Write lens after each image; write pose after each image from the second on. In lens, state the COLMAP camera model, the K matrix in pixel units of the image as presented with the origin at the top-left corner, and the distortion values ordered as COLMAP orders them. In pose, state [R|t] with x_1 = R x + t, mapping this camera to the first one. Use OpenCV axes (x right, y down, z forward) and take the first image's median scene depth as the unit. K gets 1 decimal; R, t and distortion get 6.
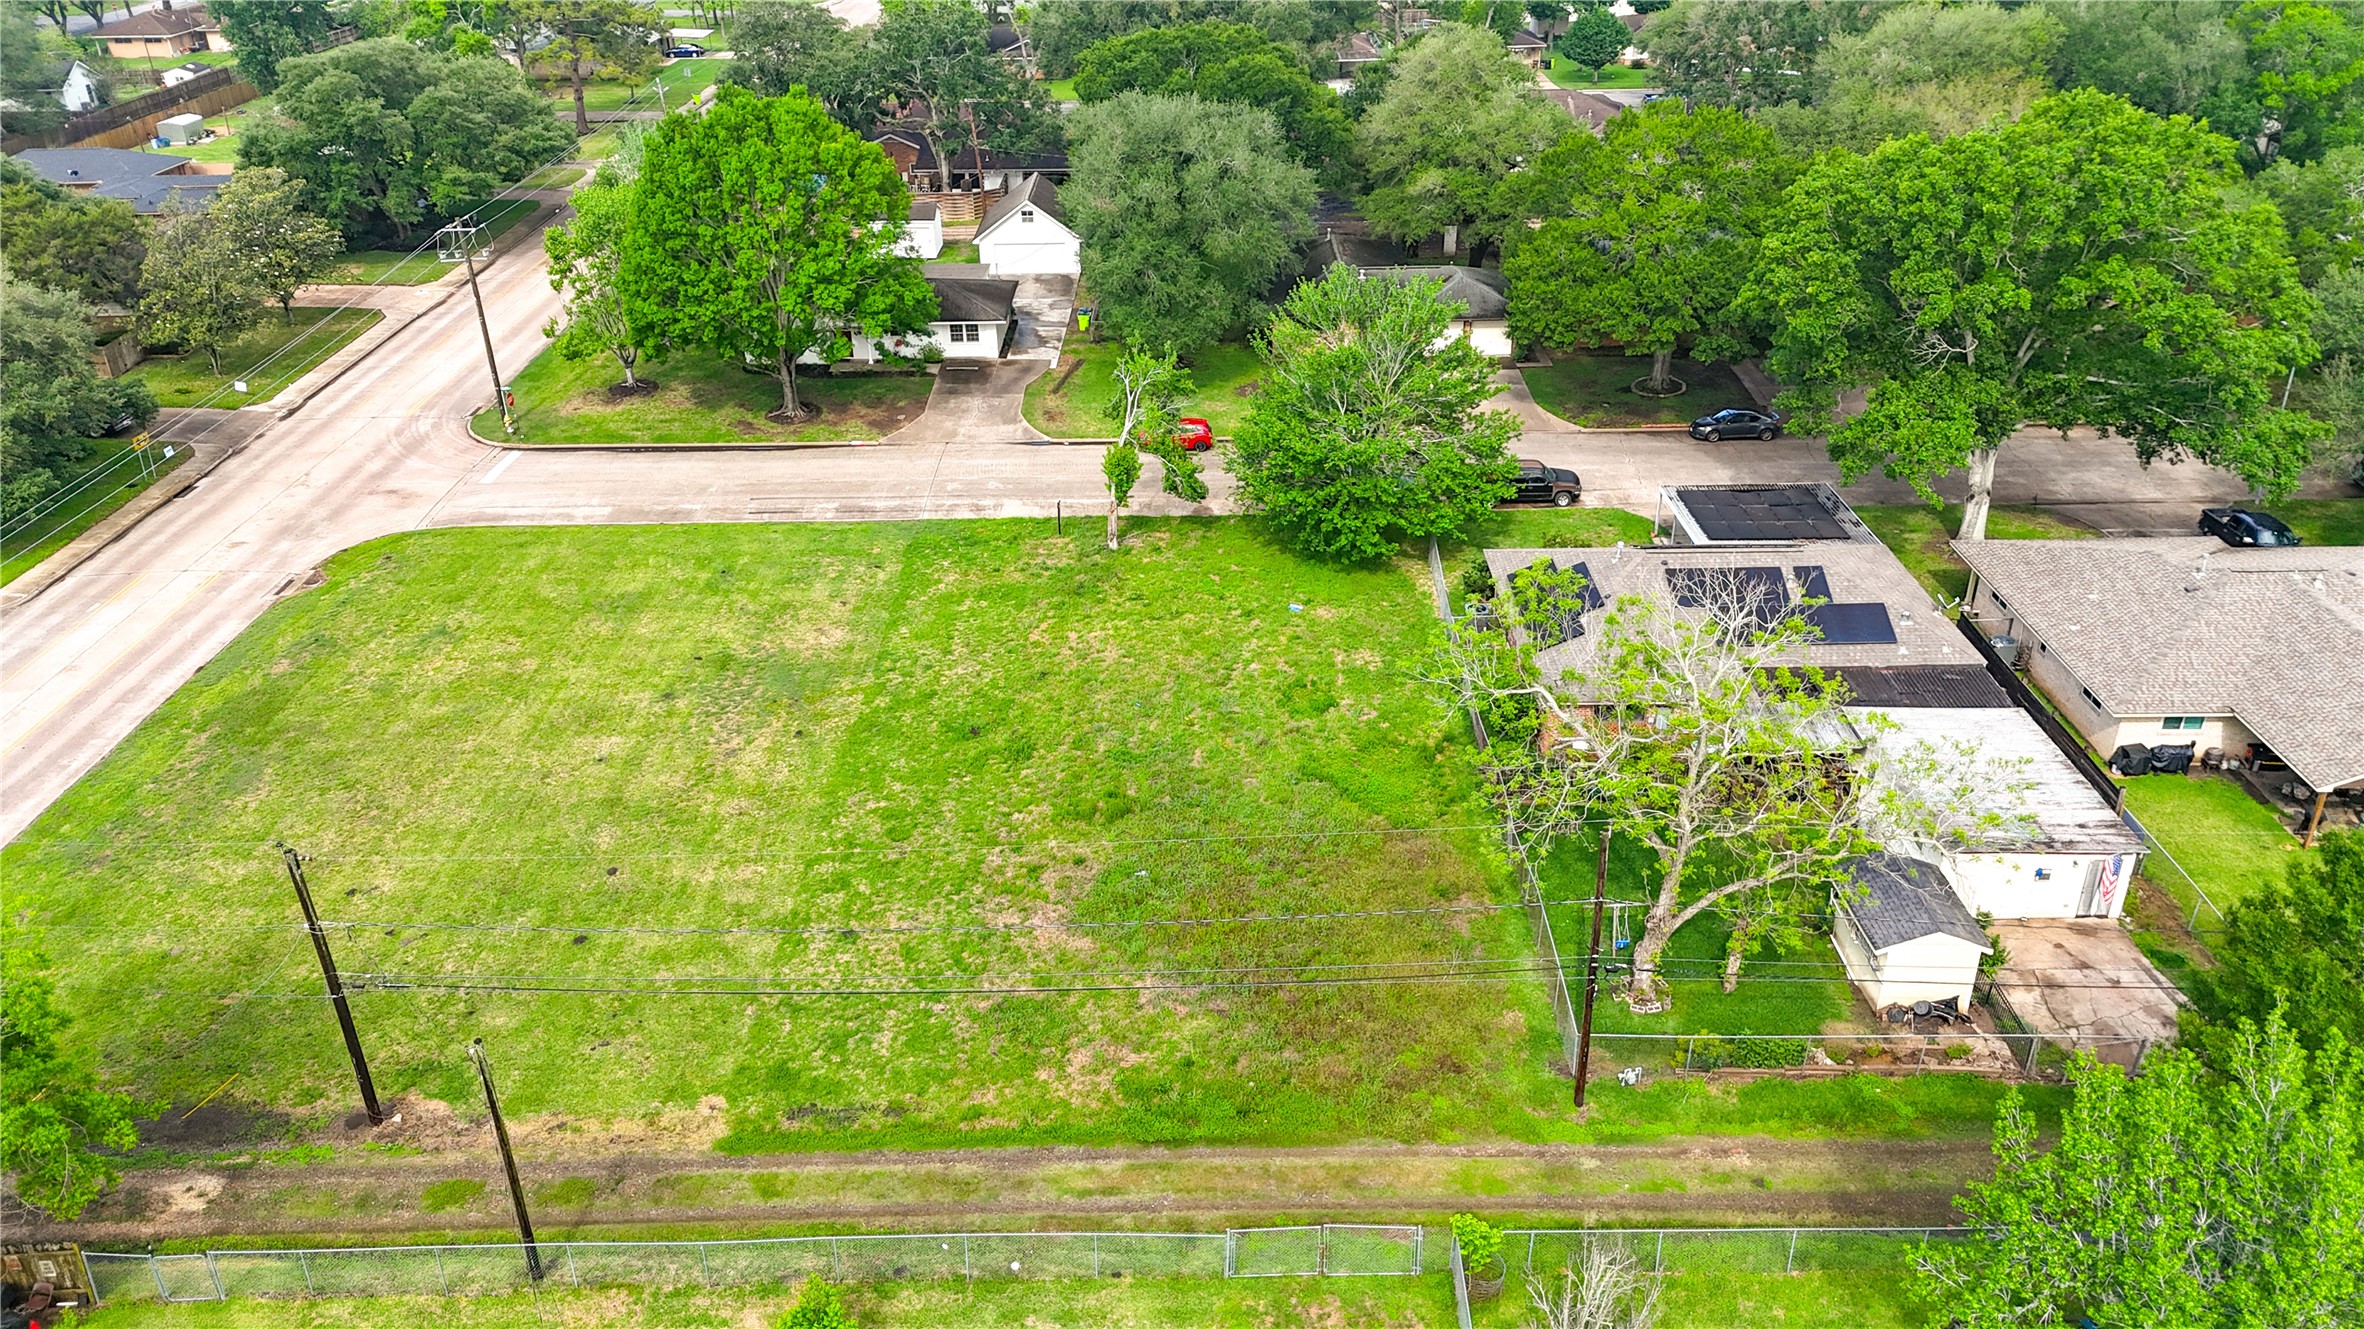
lens RADIAL K [[1726.8, 0, 1187.3], [0, 1726.8, 664.5], [0, 0, 1]] dist [0.078849, -0.076670]
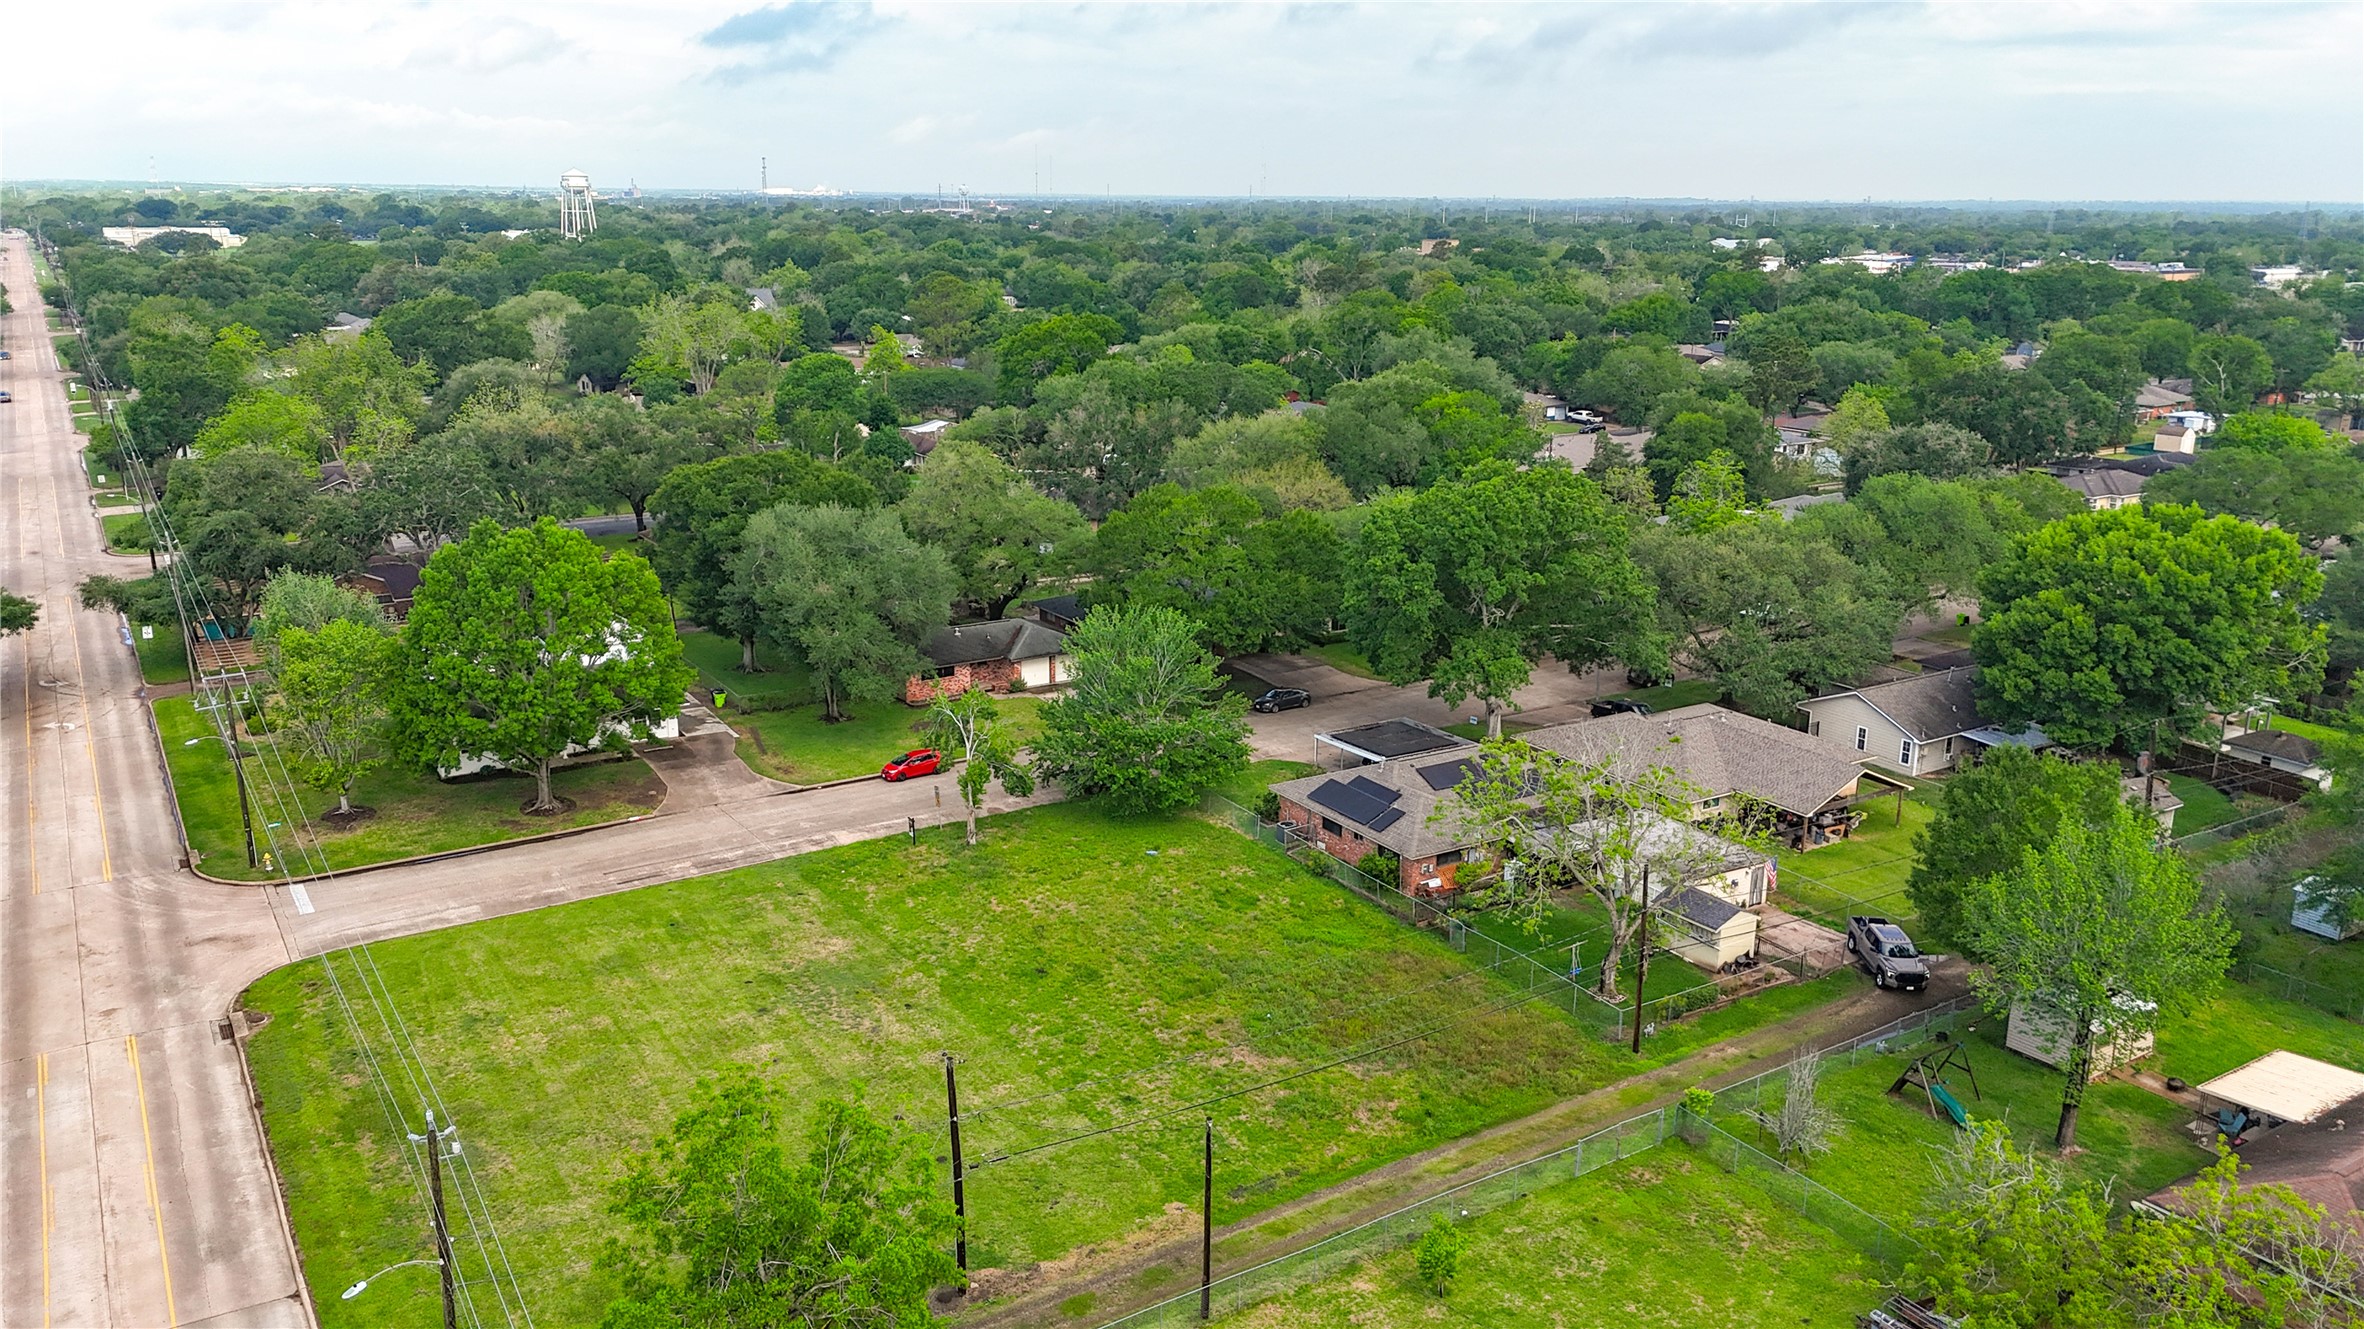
lens RADIAL K [[1726.8, 0, 1181.3], [0, 1726.8, 654.6], [0, 0, 1]] dist [0.078849, -0.076670]
pose [[0.839707, -0.114533, 0.530824, -0.601652], [0.232023, 0.959458, -0.160019, 0.037673], [-0.490976, 0.257532, 0.832238, -0.149647]]
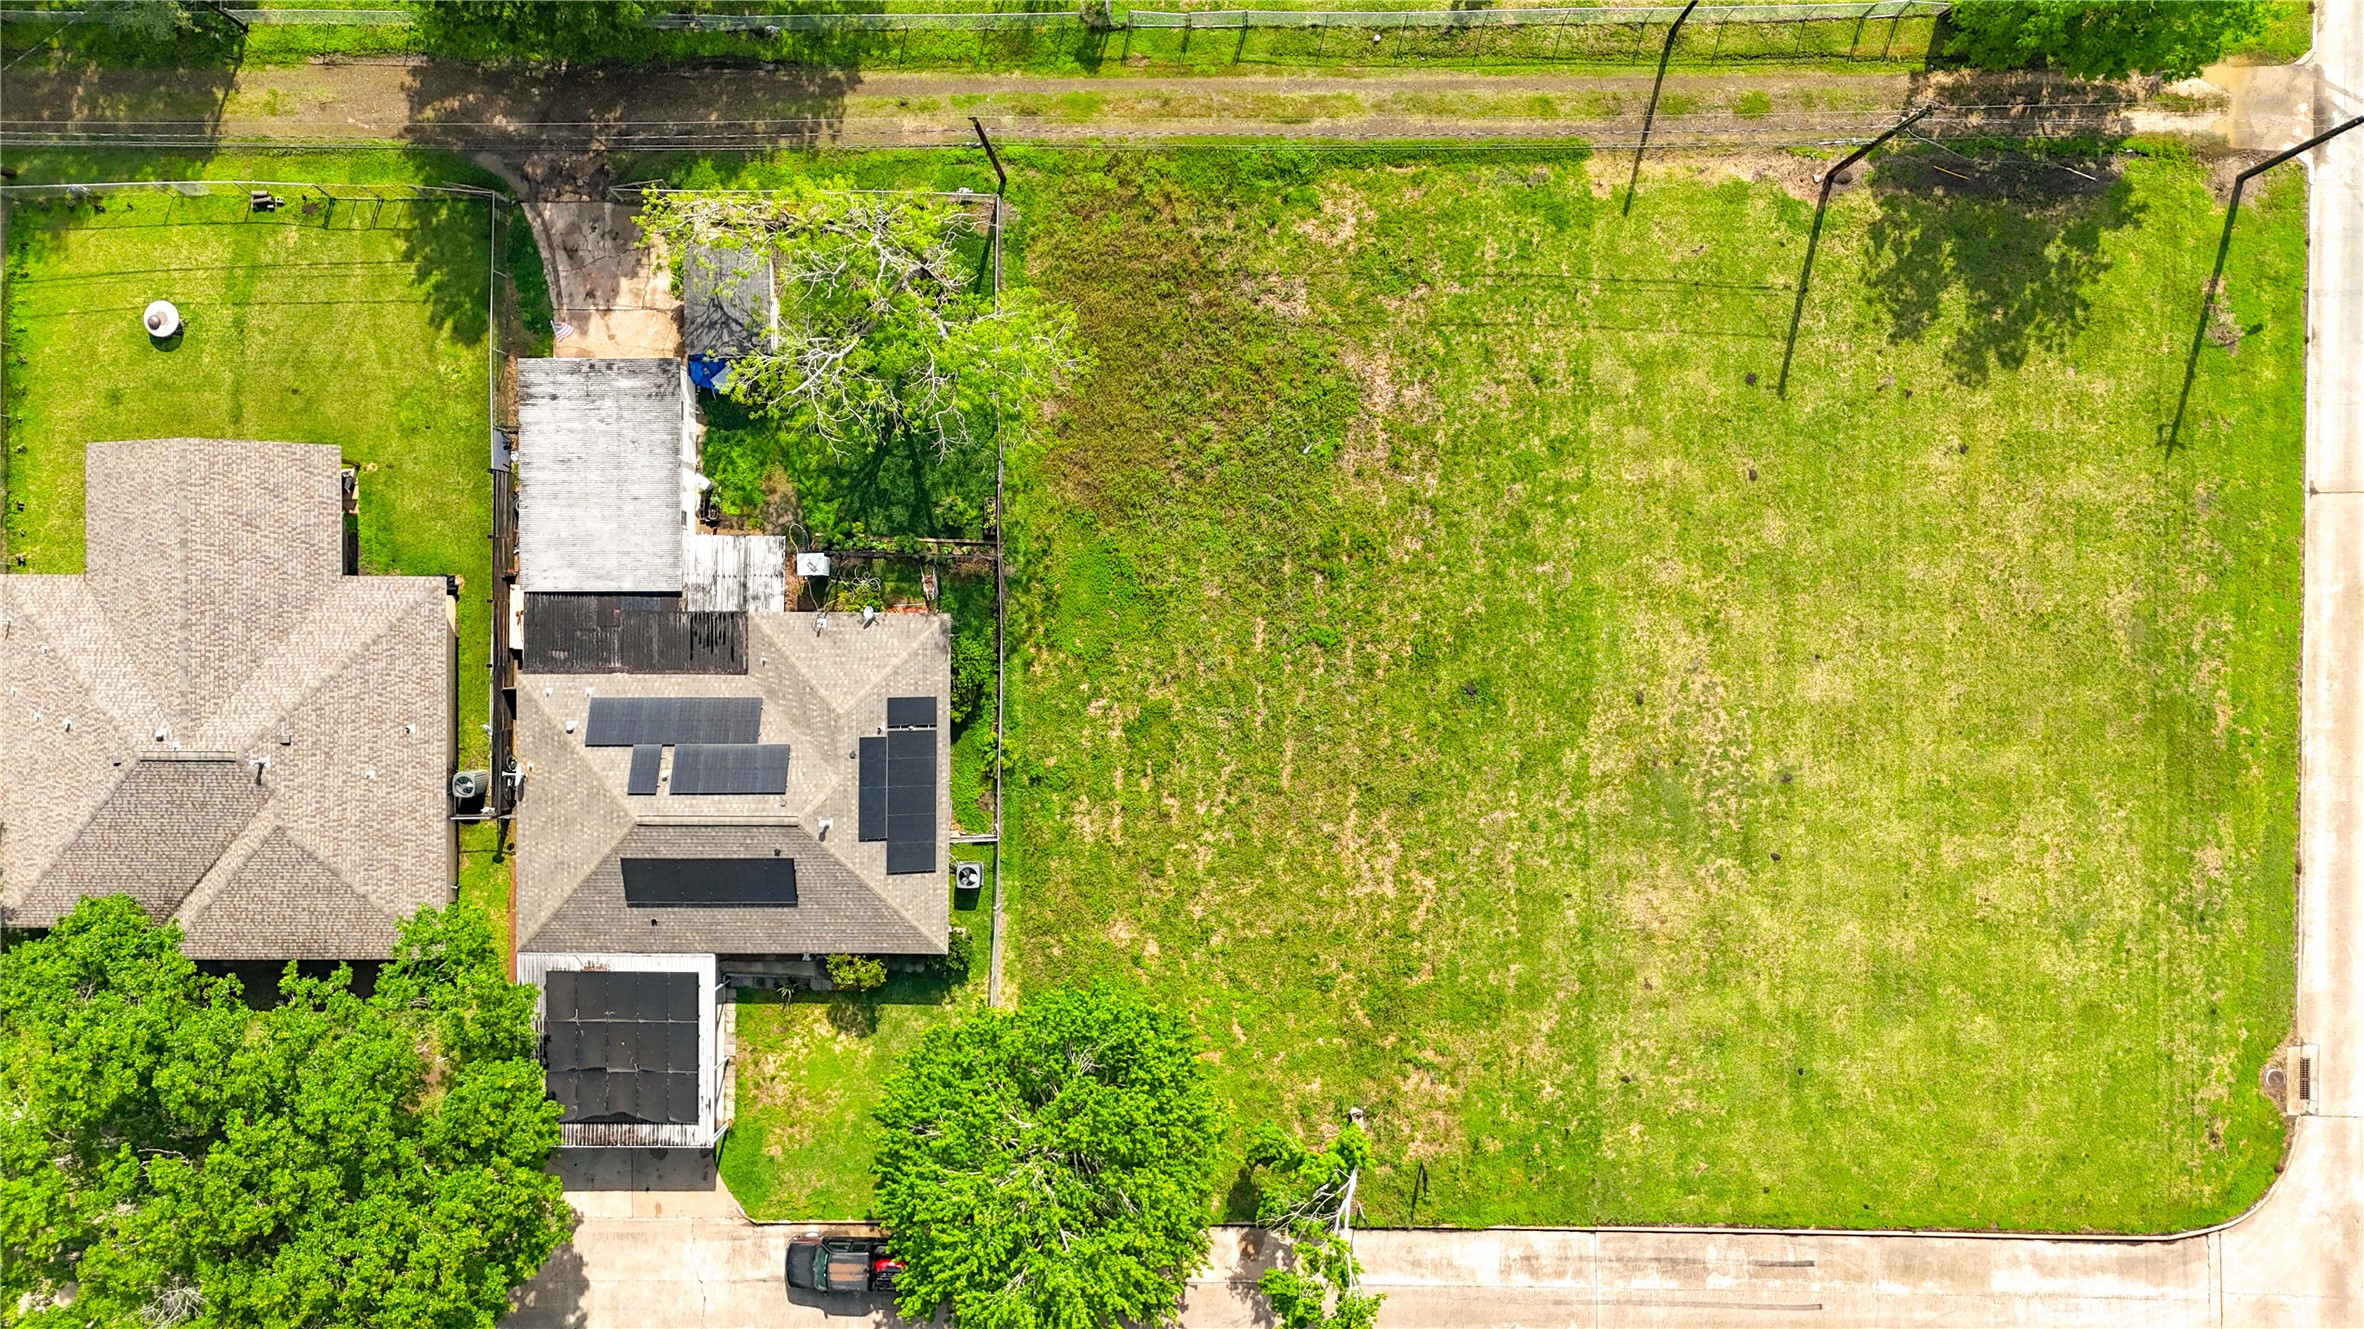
lens RADIAL K [[1726.8, 0, 1156.7], [0, 1726.8, 668.8], [0, 0, 1]] dist [0.078849, -0.076670]
pose [[-0.999560, -0.000911, 0.029641, 0.032759], [0.026437, -0.480237, 0.876740, -0.778574], [0.013436, 0.877138, 0.480050, 0.419726]]
